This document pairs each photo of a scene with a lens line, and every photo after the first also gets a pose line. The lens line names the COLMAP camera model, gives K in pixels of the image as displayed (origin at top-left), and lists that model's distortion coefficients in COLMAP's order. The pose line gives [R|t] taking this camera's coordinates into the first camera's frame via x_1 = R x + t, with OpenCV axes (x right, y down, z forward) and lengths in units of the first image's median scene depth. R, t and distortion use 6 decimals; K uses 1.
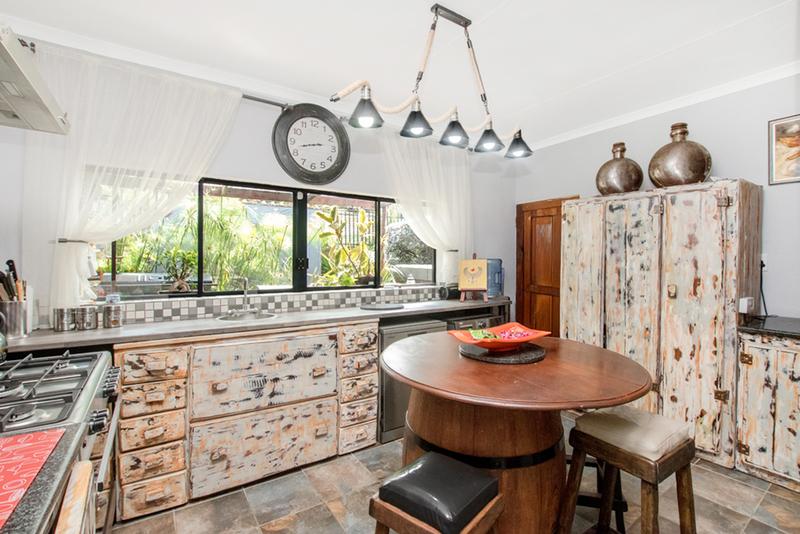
lens RADIAL K [[372.0, 0, 399.8], [0, 372.0, 262.2], [0, 0, 1]] dist [-0.020145, 0.000034]
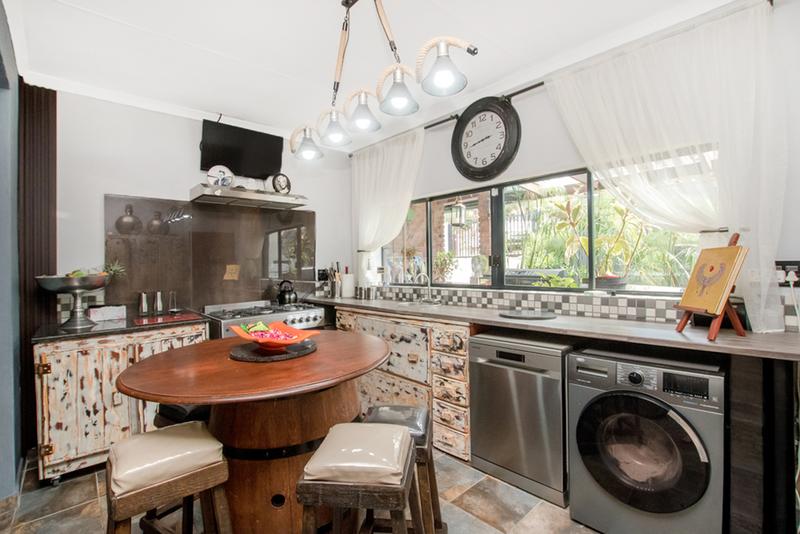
lens RADIAL K [[372.0, 0, 399.8], [0, 372.0, 262.2], [0, 0, 1]] dist [-0.020145, 0.000034]
pose [[0.152207, -0.005964, -0.988331, 0.824167], [0.019976, 0.999796, -0.002957, 0.006863], [0.988147, -0.019293, 0.152295, 0.735048]]
